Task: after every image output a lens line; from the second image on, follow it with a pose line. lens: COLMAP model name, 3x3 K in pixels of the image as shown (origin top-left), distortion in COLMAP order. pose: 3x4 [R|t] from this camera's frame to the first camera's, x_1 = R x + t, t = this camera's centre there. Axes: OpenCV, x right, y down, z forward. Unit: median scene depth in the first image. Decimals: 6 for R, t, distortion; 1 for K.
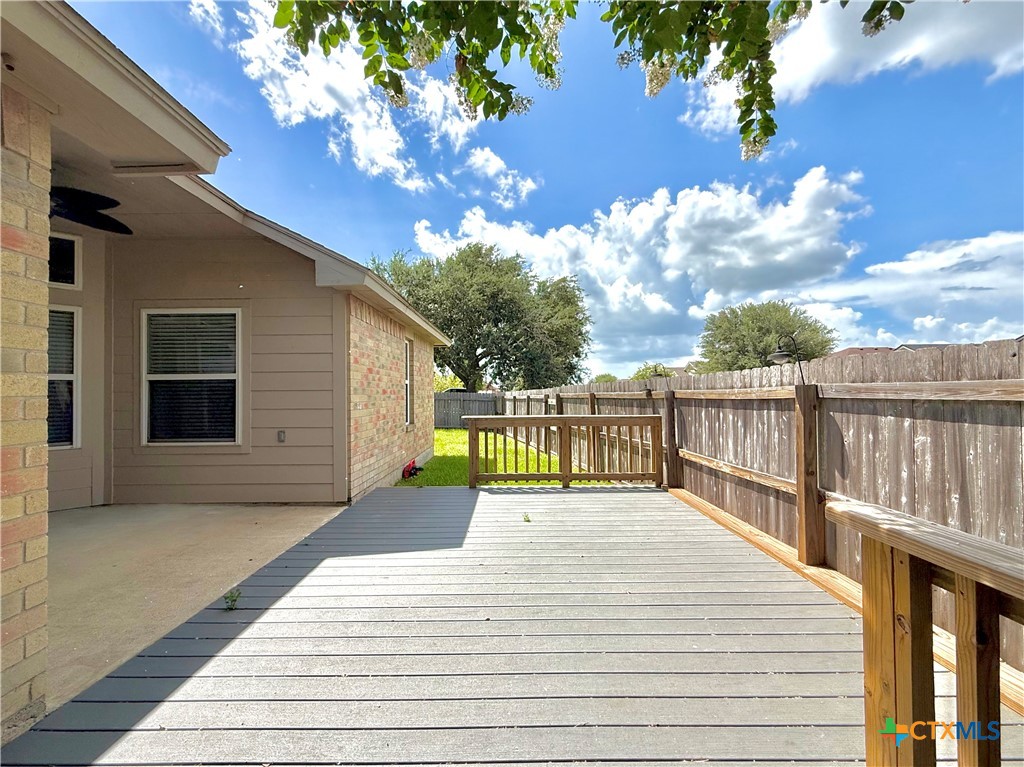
lens RADIAL K [[421.2, 0, 516.2], [0, 421.2, 386.7], [0, 0, 1]] dist [-0.001141, -0.000208]
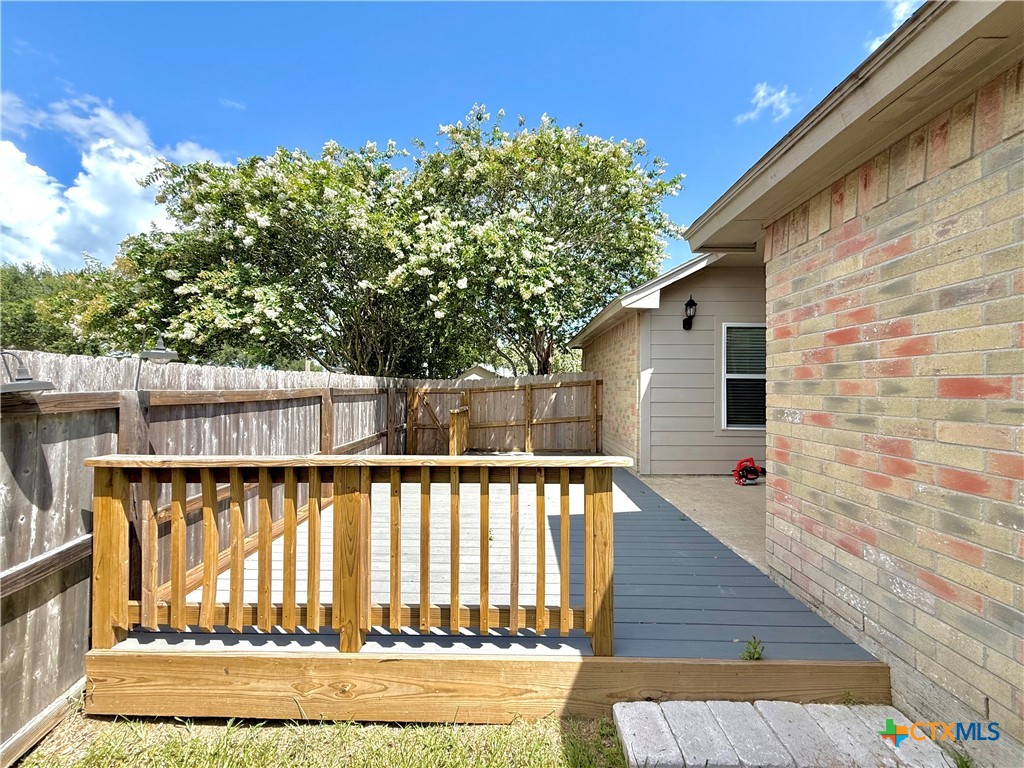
lens RADIAL K [[406.8, 0, 509.9], [0, 406.8, 386.4], [0, 0, 1]] dist [0.001368, 0.000215]
pose [[-0.999695, 0.004580, 0.024282, -0.043167], [0.004041, 0.999745, -0.022202, 0.024394], [-0.024377, -0.022098, -0.999459, 2.118708]]
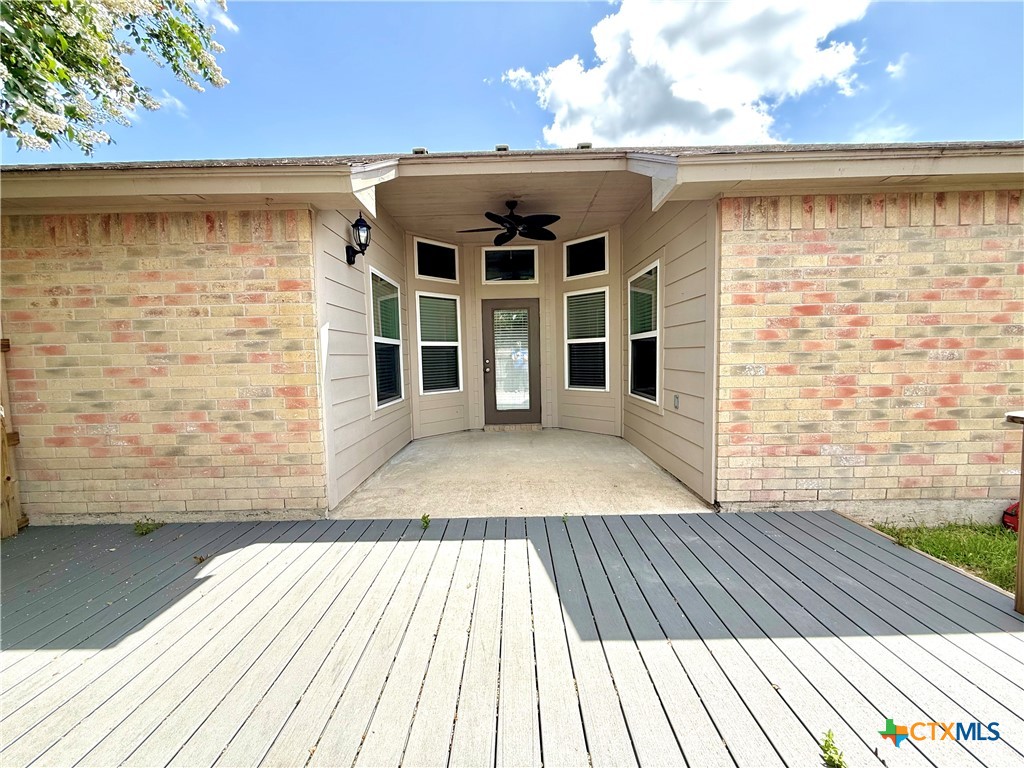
lens RADIAL K [[406.8, 0, 509.9], [0, 406.8, 386.4], [0, 0, 1]] dist [0.001368, 0.000215]
pose [[-0.010857, 0.084213, -0.996389, 0.356487], [0.037253, 0.995790, 0.083756, 0.004926], [0.999247, -0.036209, -0.013949, 0.886767]]
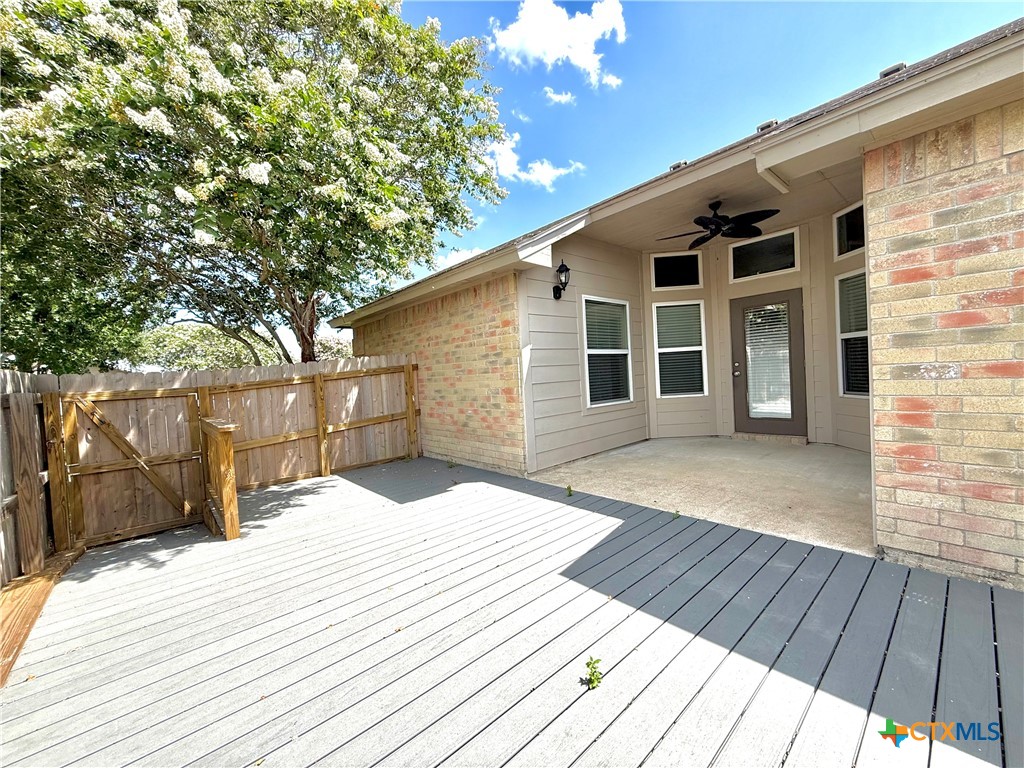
lens RADIAL K [[406.8, 0, 509.9], [0, 406.8, 386.4], [0, 0, 1]] dist [0.001368, 0.000215]
pose [[-0.752467, 0.070942, -0.654798, 0.373529], [0.073200, 0.997031, 0.023902, 0.023575], [0.654550, -0.029946, -0.755426, 1.438509]]
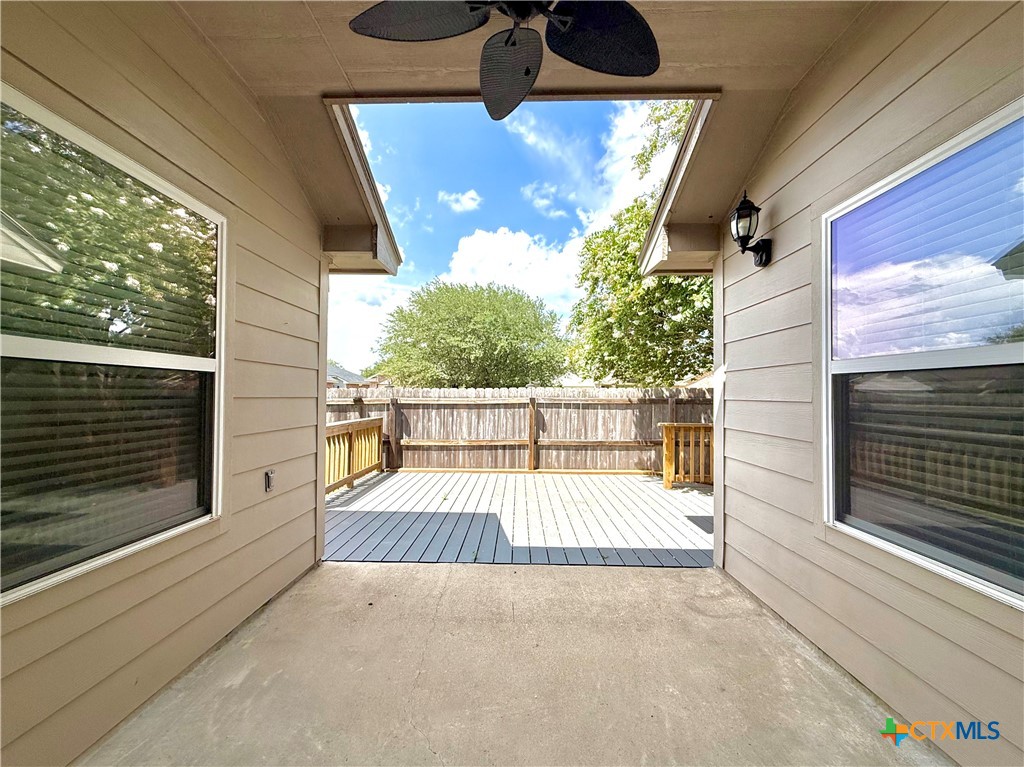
lens RADIAL K [[406.8, 0, 509.9], [0, 406.8, 385.9], [0, 0, 1]] dist [0.001368, 0.000215]
pose [[0.025824, 0.030762, 0.999193, -1.428788], [-0.022516, 0.999291, -0.030183, 0.001194], [-0.999413, -0.021718, 0.026499, 0.886827]]
